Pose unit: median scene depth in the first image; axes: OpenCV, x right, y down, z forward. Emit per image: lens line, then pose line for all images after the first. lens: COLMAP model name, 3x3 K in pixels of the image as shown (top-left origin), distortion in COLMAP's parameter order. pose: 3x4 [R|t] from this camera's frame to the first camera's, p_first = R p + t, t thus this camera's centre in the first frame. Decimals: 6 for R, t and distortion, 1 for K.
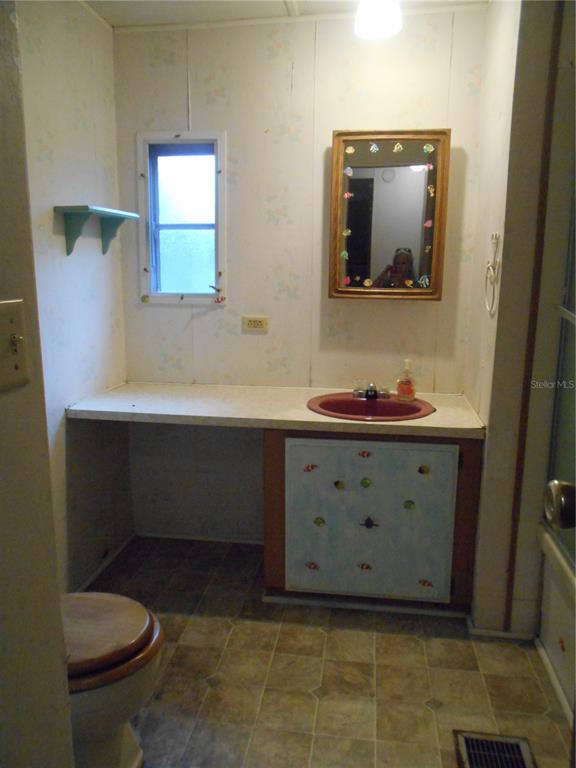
lens RADIAL K [[583.8, 0, 288.0], [0, 583.8, 384.0], [0, 0, 1]] dist [-0.134515, 0.139427]
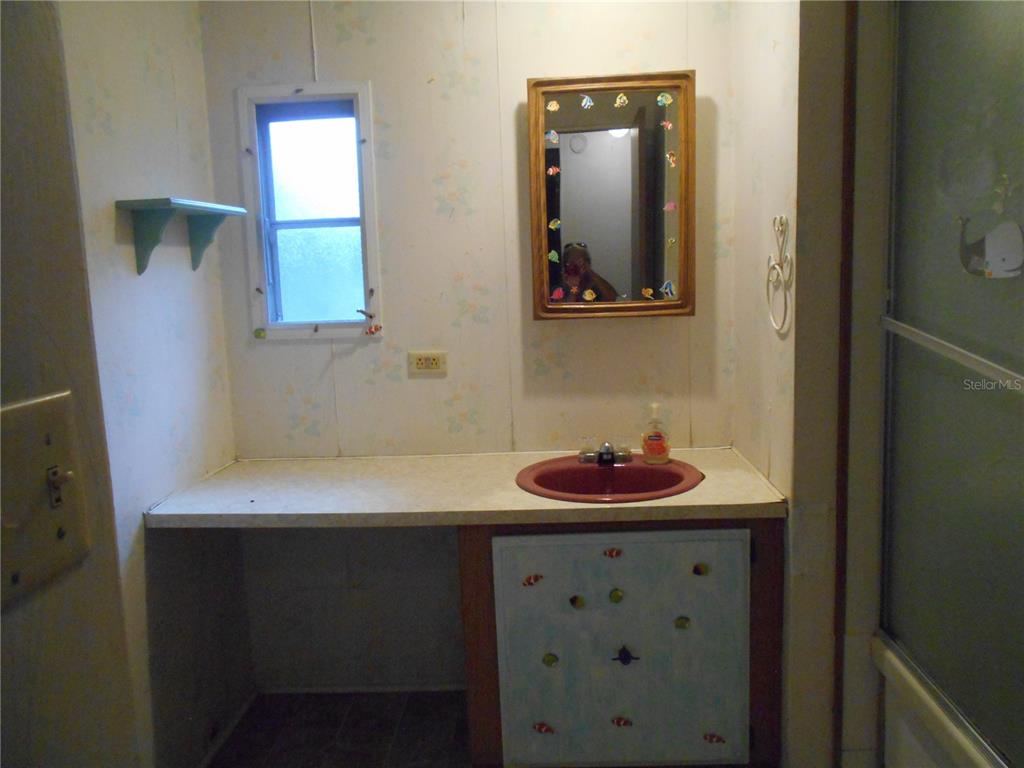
lens RADIAL K [[778.4, 0, 515.2], [0, 778.4, 373.9], [0, 0, 1]] dist [-0.134515, 0.139427]
pose [[0.993384, -0.053647, 0.101539, -0.049193], [0.059999, 0.996359, -0.060575, -0.031196], [-0.097920, 0.066267, 0.992986, 0.102762]]
